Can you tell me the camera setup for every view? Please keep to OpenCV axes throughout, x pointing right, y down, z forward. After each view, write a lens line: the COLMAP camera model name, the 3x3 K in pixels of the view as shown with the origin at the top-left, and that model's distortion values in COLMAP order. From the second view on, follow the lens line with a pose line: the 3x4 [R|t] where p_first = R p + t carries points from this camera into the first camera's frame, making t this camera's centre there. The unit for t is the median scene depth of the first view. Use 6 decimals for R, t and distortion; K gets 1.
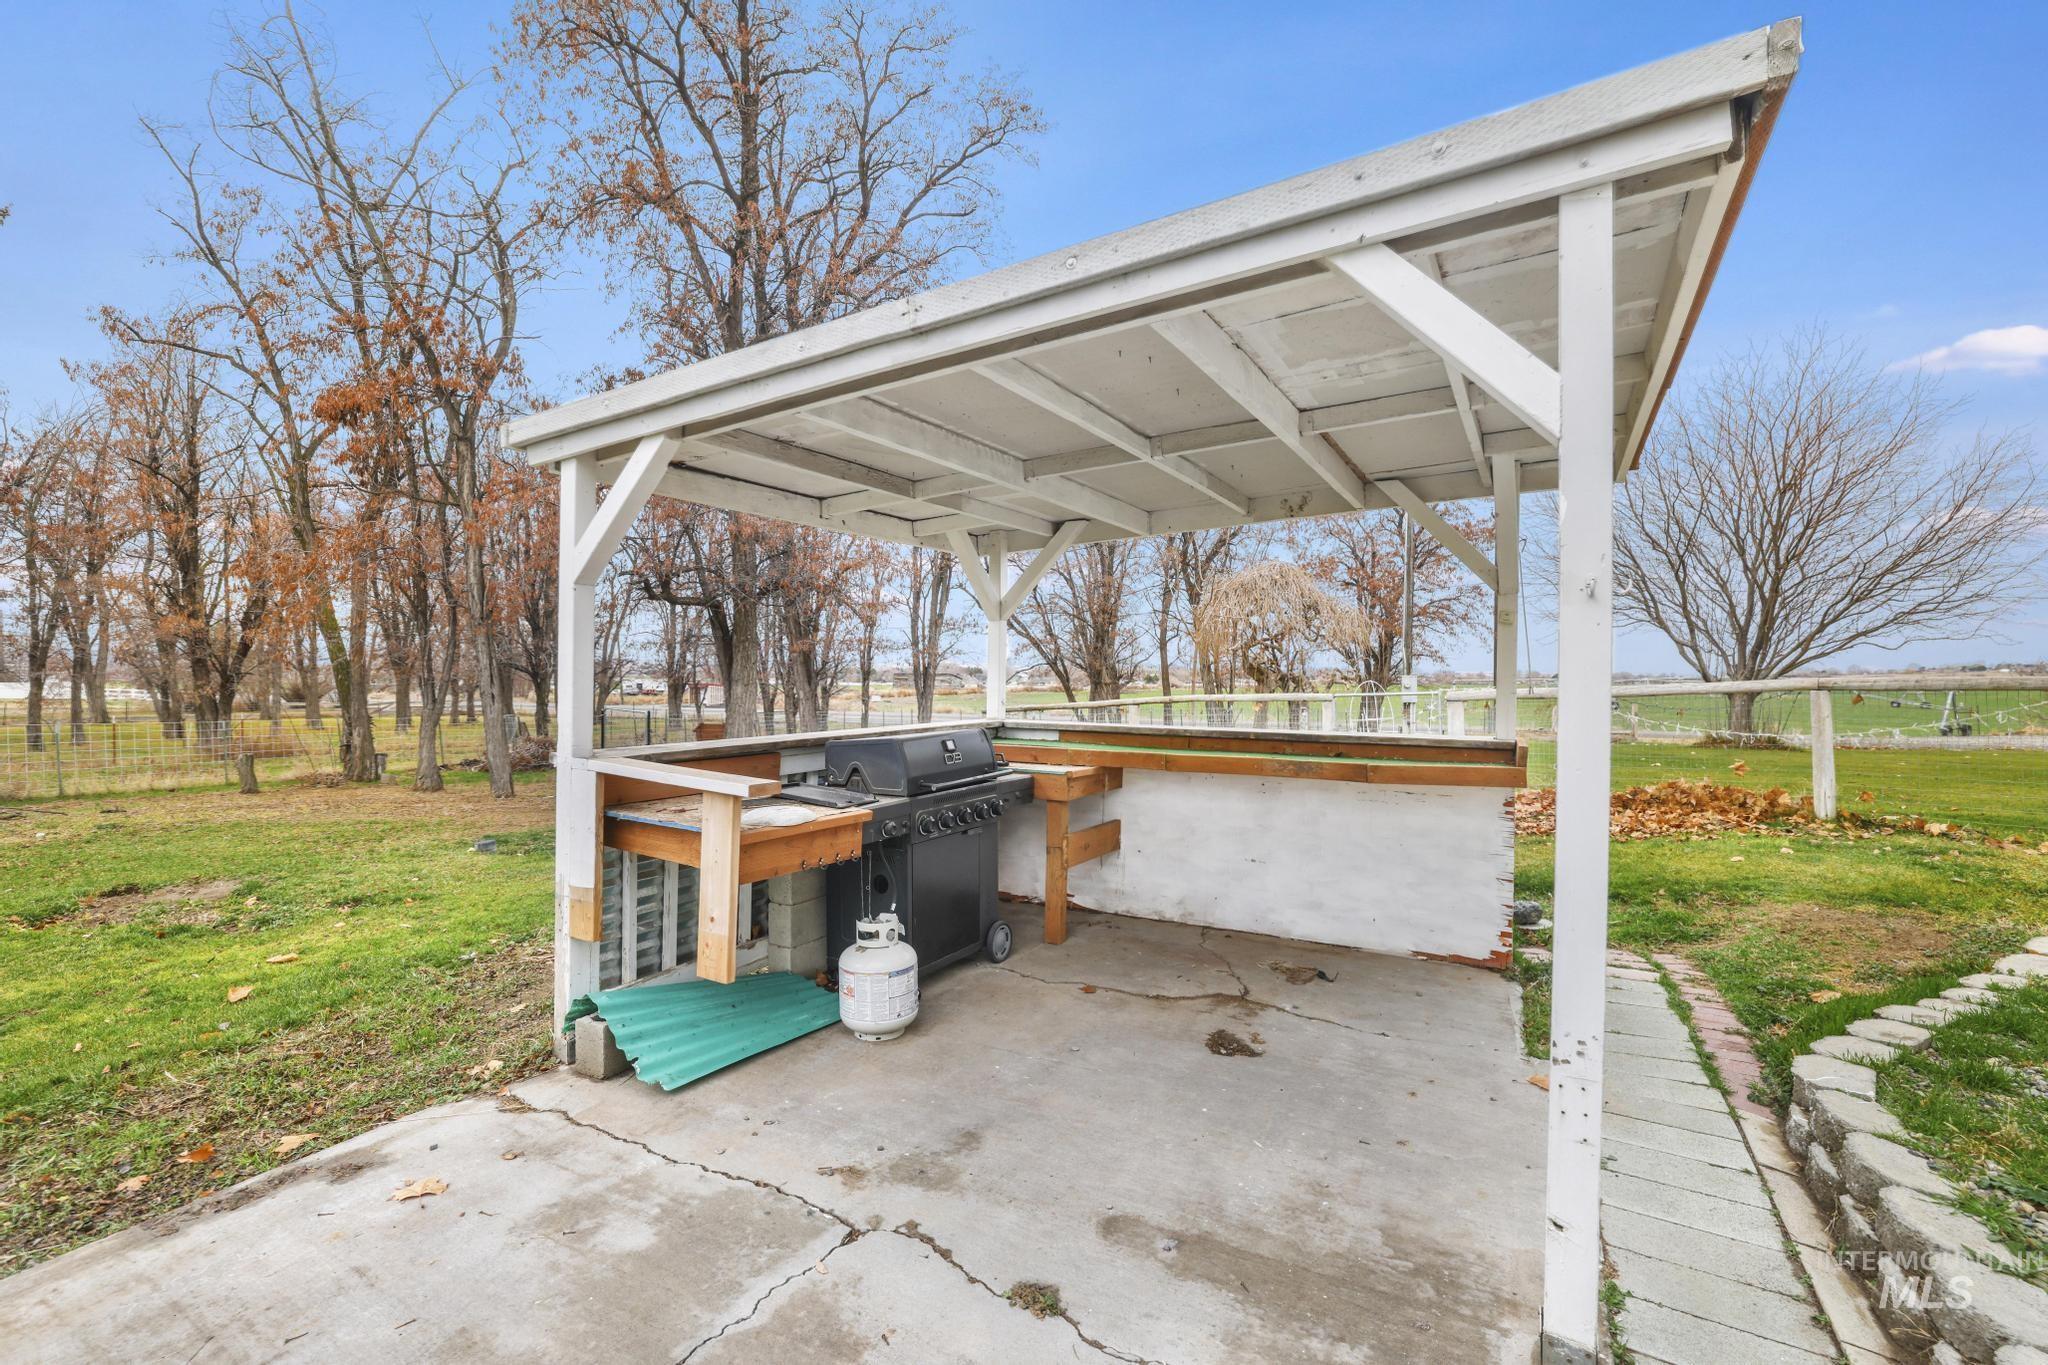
lens RADIAL K [[872.9, 0, 1027.0], [0, 872.9, 677.8], [0, 0, 1]] dist [-0.023824, 0.000014]
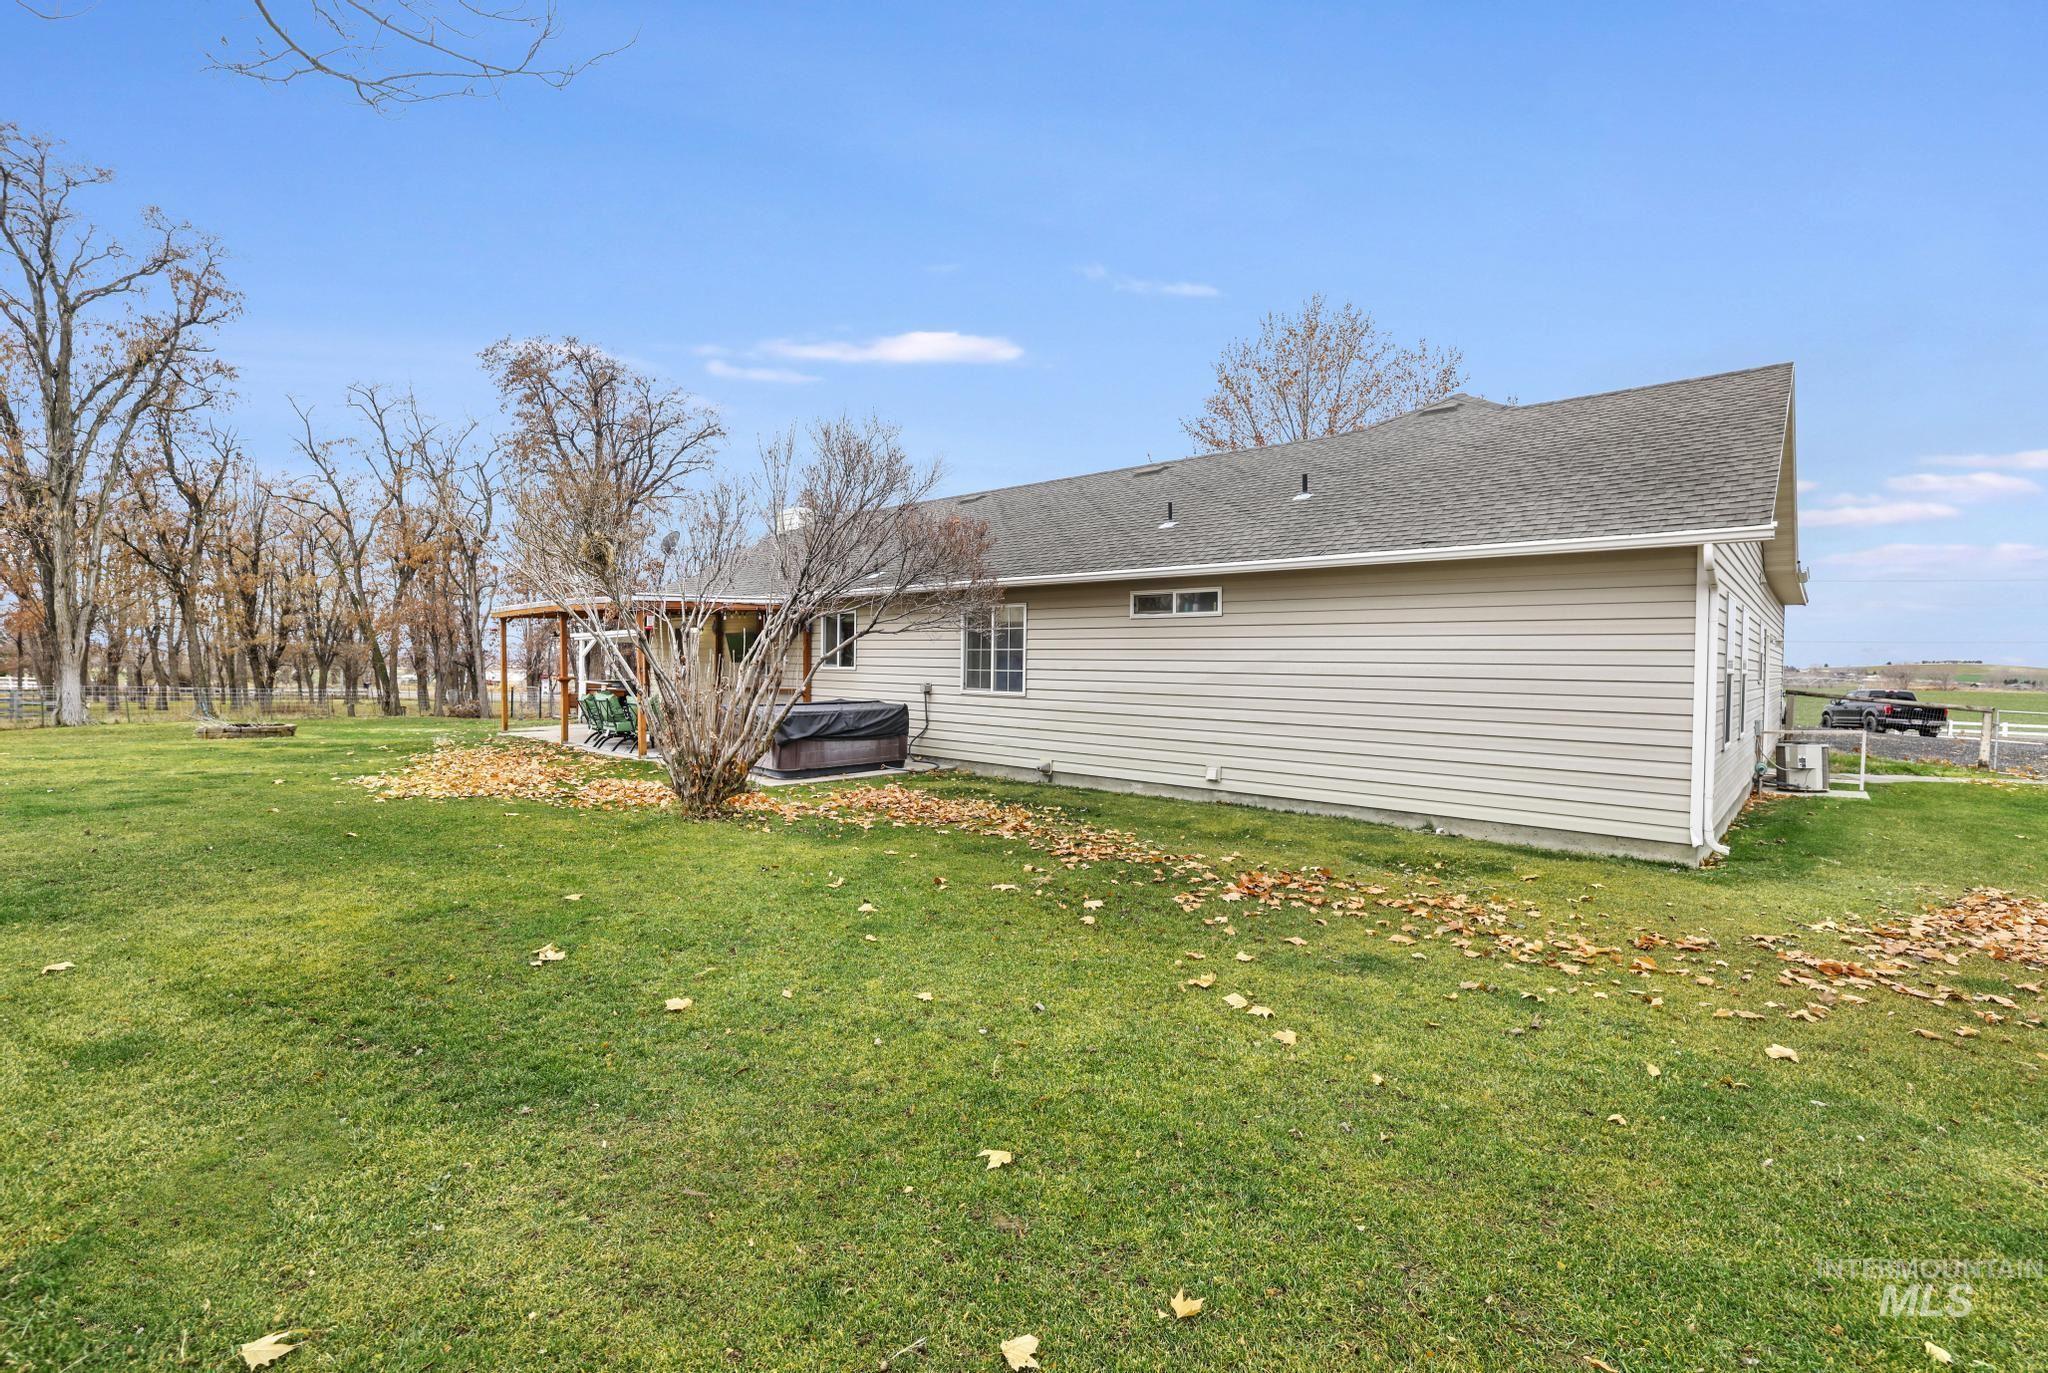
lens RADIAL K [[896.6, 0, 1011.5], [0, 896.6, 675.3], [0, 0, 1]] dist [-0.051666, 0.019945]
pose [[0.986852, -0.001022, 0.161623, 0.404243], [-0.001216, 0.999905, 0.013745, -0.010849], [-0.161621, -0.013761, 0.986757, -1.459627]]
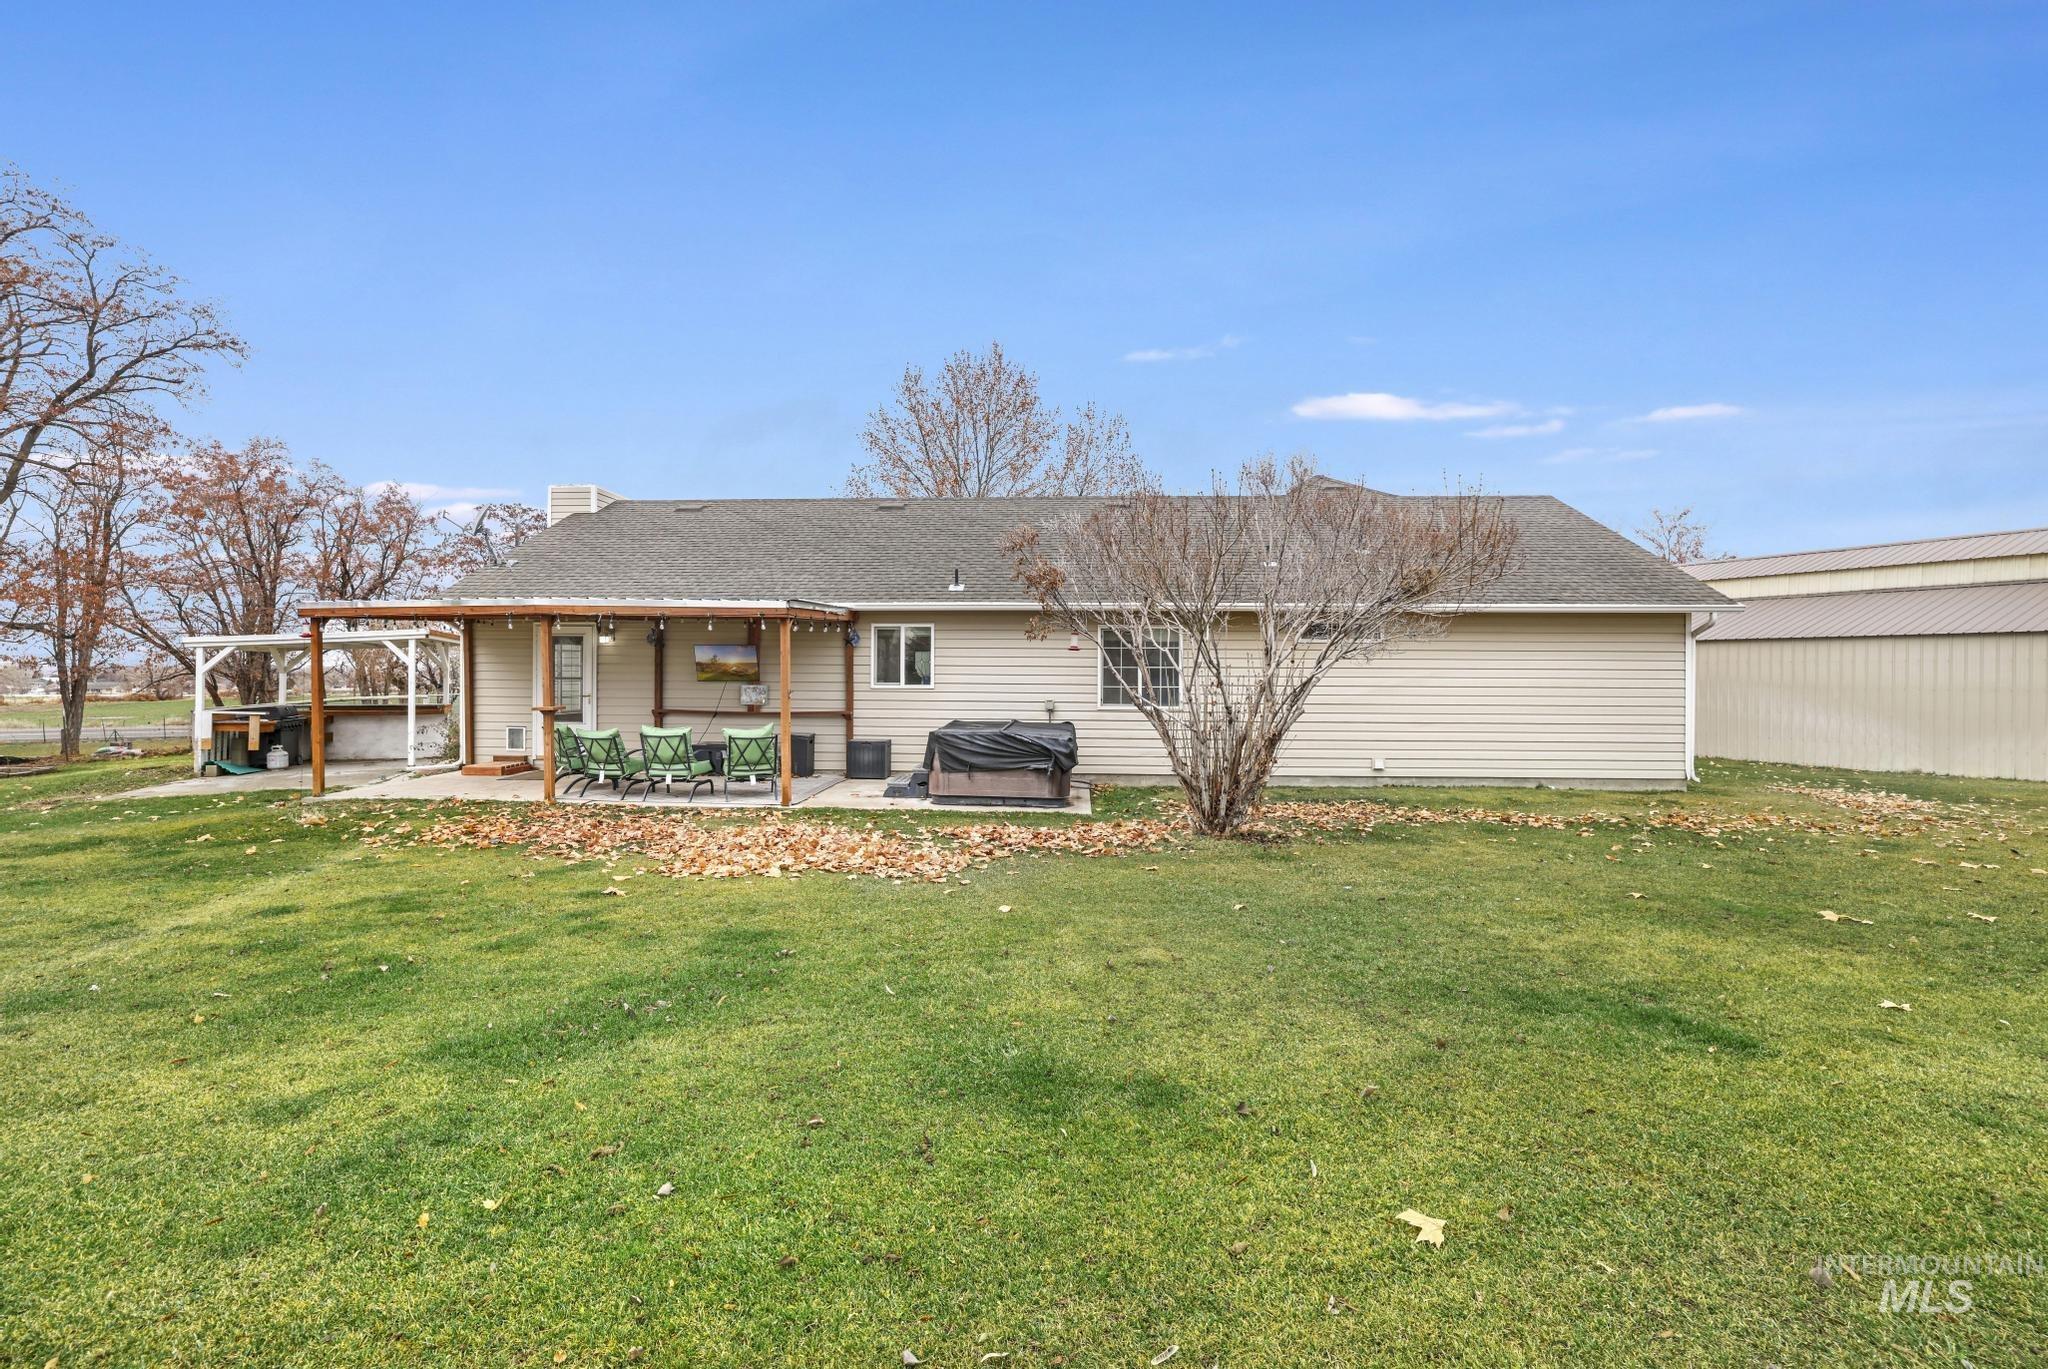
lens RADIAL K [[872.9, 0, 1027.0], [0, 872.9, 679.8], [0, 0, 1]] dist [-0.023824, 0.000014]
pose [[0.650792, -0.004323, 0.759244, -0.229593], [0.003987, 0.999989, 0.002277, -0.013579], [-0.759246, 0.001545, 0.650802, -1.098125]]
